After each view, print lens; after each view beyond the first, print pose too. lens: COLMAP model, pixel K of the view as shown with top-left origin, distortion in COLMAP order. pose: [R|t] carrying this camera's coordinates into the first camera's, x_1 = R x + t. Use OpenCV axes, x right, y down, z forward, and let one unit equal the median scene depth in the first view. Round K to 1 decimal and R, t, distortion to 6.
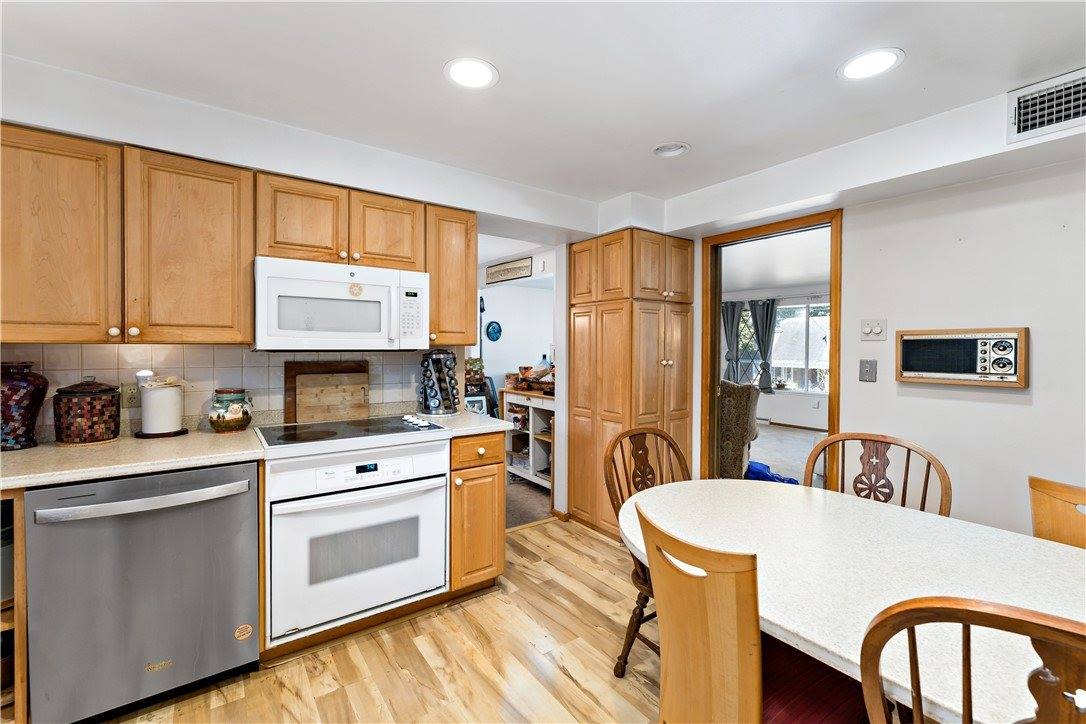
lens RADIAL K [[470.2, 0, 541.8], [0, 470.2, 348.7], [0, 0, 1]] dist [0.000289, 0.000183]
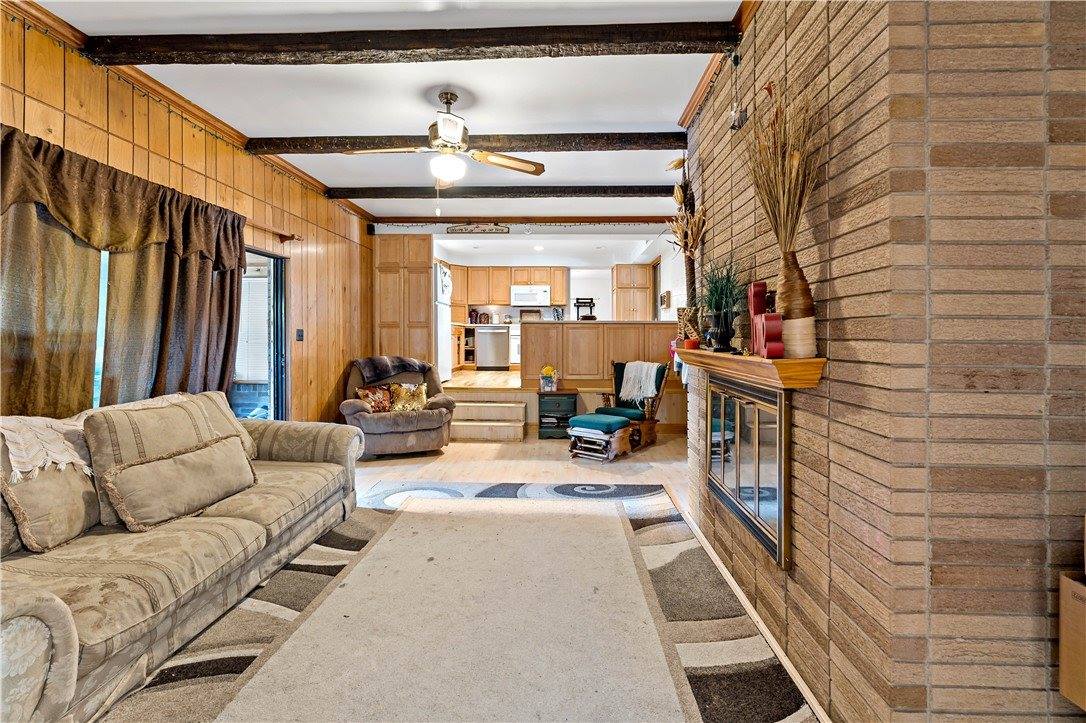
lens RADIAL K [[482.9, 0, 549.7], [0, 482.9, 339.1], [0, 0, 1]] dist [-0.000852, -0.000063]
pose [[0.793008, -0.001695, -0.609209, 2.451575], [-0.002151, 0.999982, -0.005582, 0.337087], [0.609208, 0.005737, 0.792990, -2.399071]]
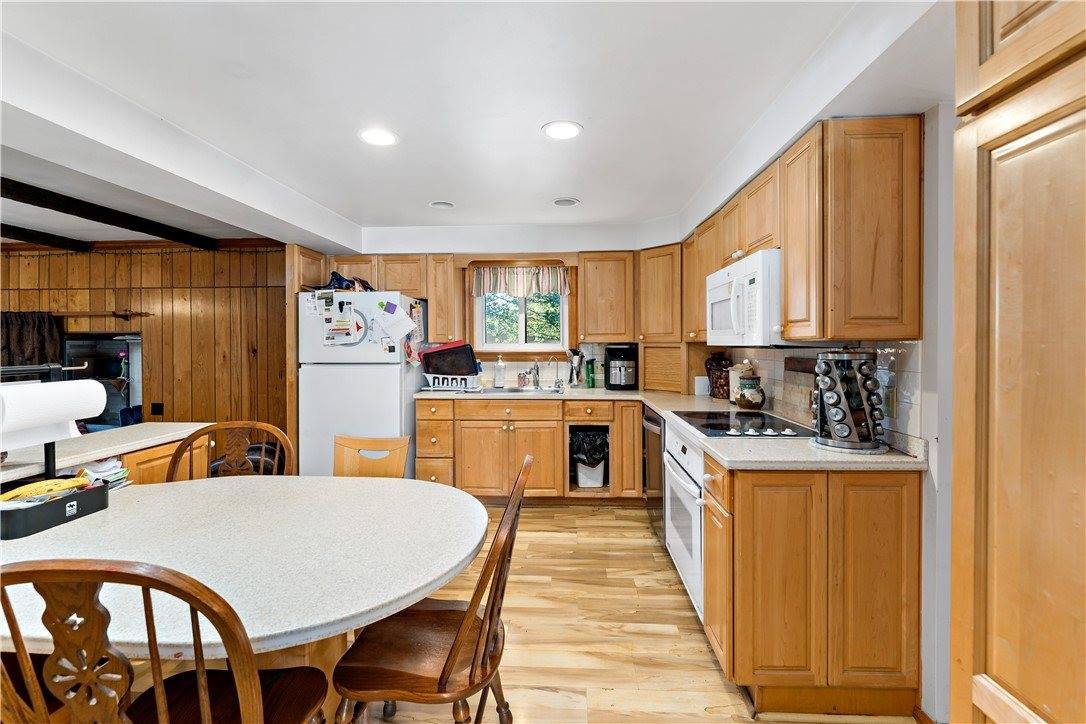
lens RADIAL K [[470.2, 0, 541.8], [0, 470.2, 348.7], [0, 0, 1]] dist [0.000289, 0.000183]
pose [[-0.636290, 0.001930, -0.771447, 0.687430], [-0.004105, 0.999974, 0.005888, 0.006175], [0.771439, 0.006913, -0.636266, 1.390472]]
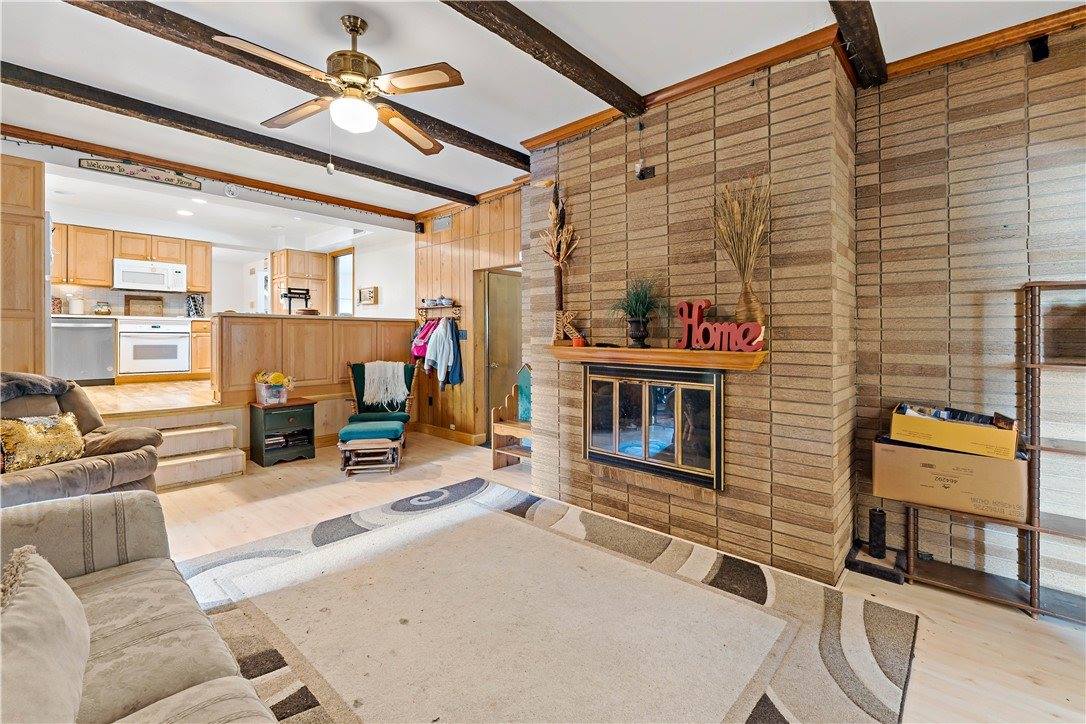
lens RADIAL K [[476.9, 0, 563.9], [0, 476.9, 336.0], [0, 0, 1]] dist [-0.000542, 0.000005]
pose [[0.972295, -0.002934, 0.233740, 1.474470], [0.003981, 0.999984, -0.004007, 0.326162], [-0.233725, 0.004826, 0.972291, -2.625595]]
